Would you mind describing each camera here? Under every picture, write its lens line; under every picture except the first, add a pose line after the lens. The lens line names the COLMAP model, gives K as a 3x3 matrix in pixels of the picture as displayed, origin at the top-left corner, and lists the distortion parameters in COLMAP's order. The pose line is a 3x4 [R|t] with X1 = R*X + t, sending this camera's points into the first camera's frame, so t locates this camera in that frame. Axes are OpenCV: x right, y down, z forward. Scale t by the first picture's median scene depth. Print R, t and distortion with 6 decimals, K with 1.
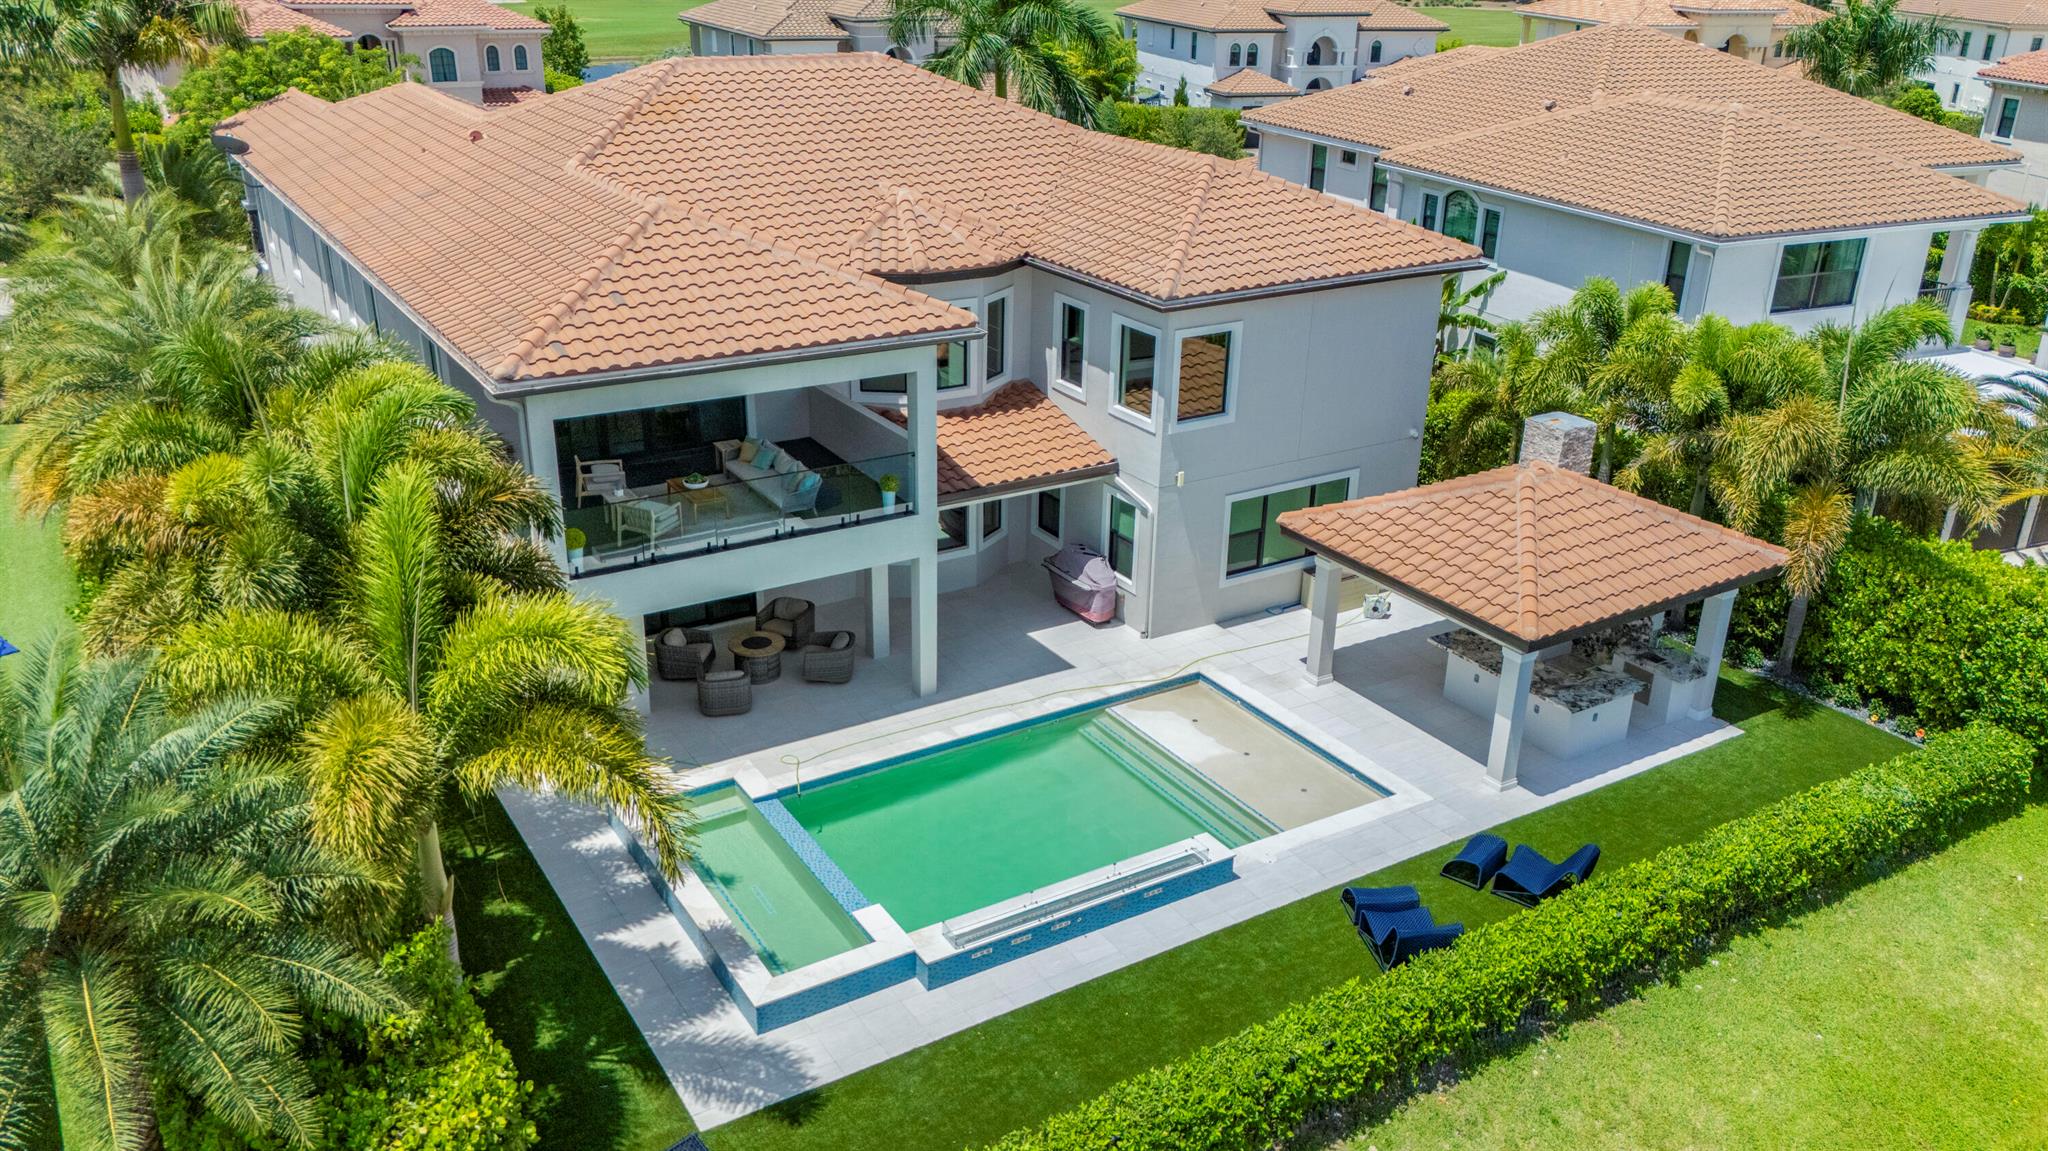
lens RADIAL K [[1525.5, 0, 1024.0], [0, 1525.5, 575.5], [0, 0, 1]] dist [0.090915, -0.002230]
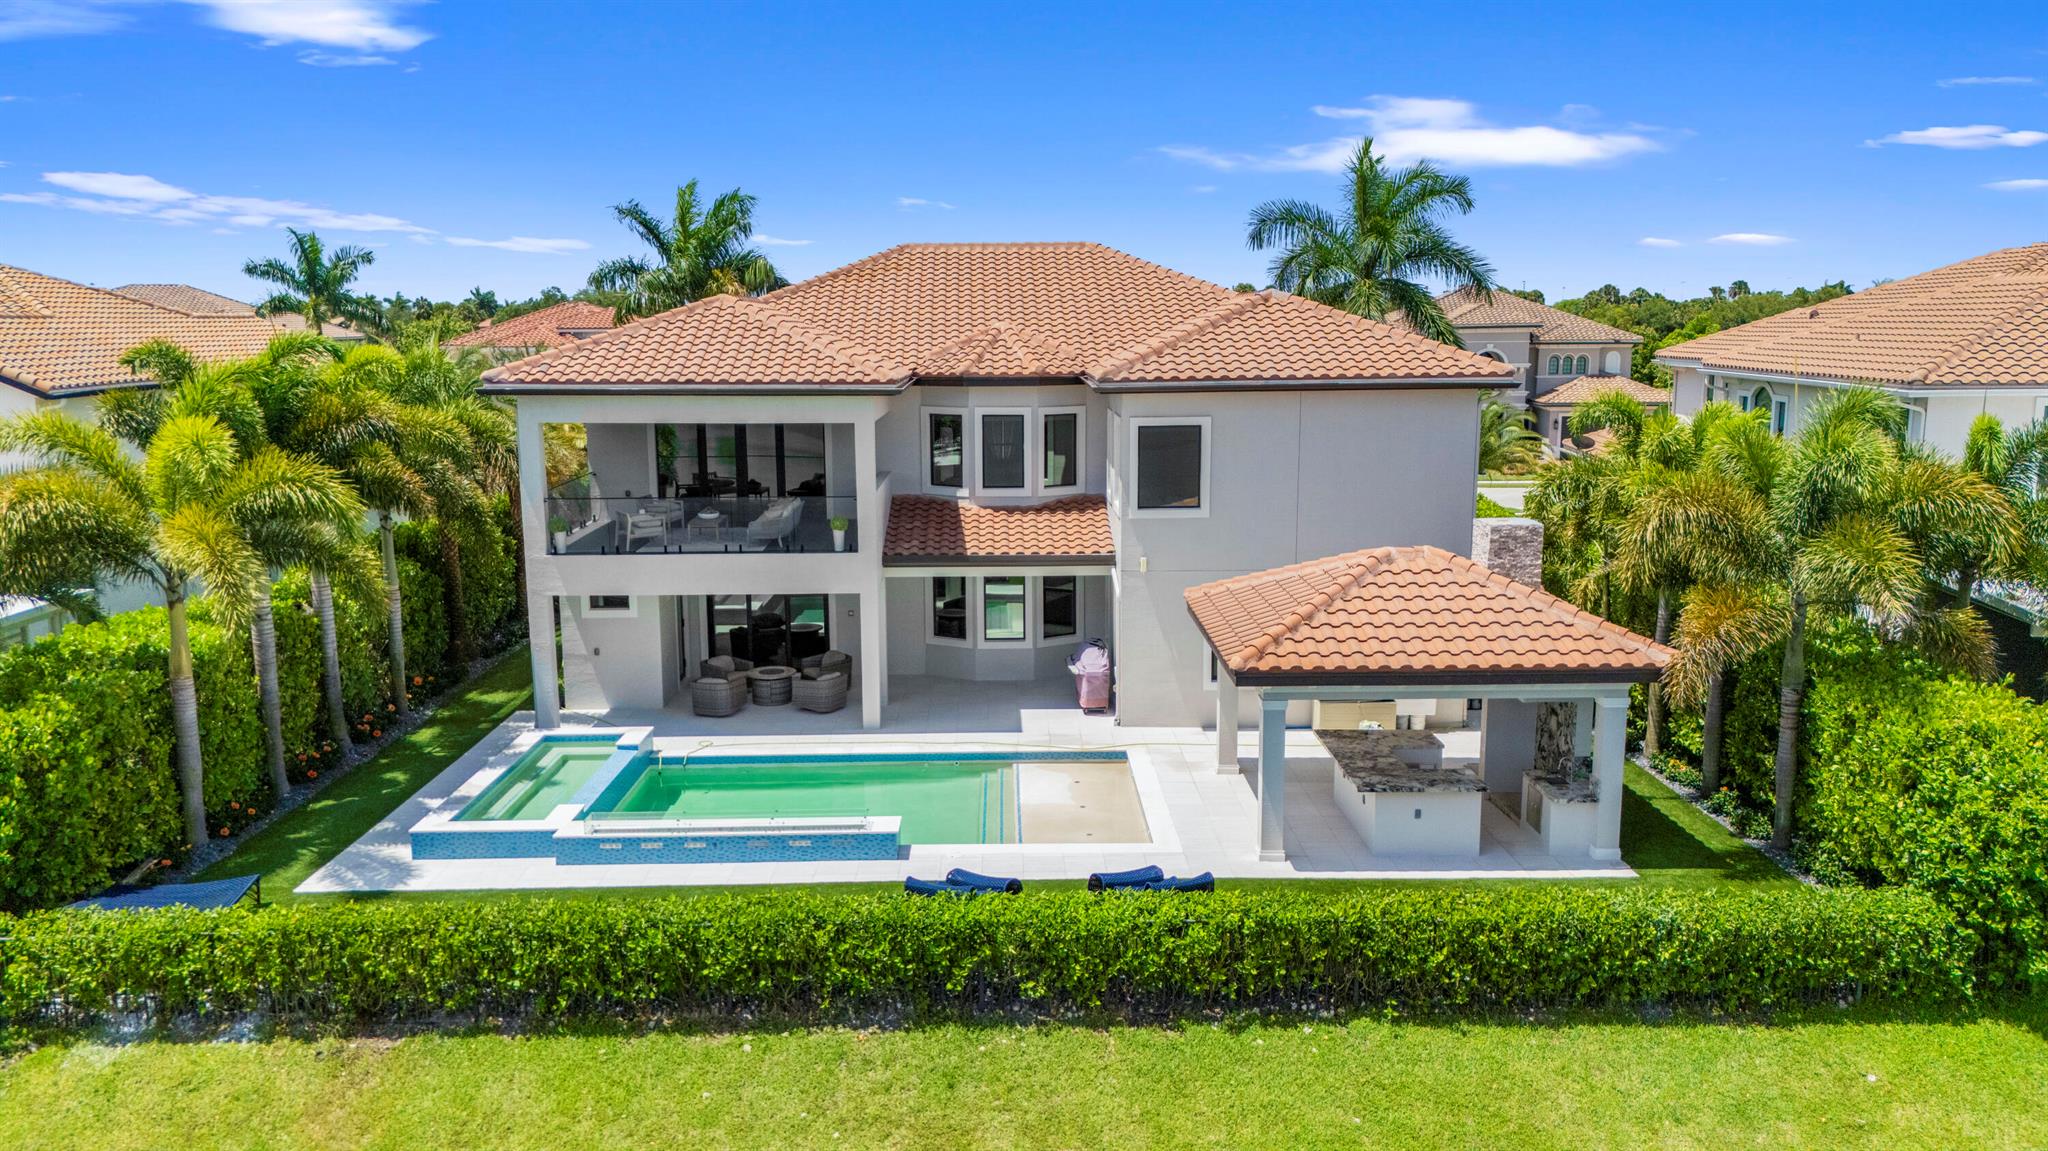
lens RADIAL K [[1525.5, 0, 1024.0], [0, 1525.5, 575.5], [0, 0, 1]] dist [0.090915, -0.002230]
pose [[0.848143, 0.056606, -0.526734, 0.724441], [-0.177164, 0.967336, -0.181312, 0.180920], [0.499266, 0.247097, 0.830468, 0.138867]]
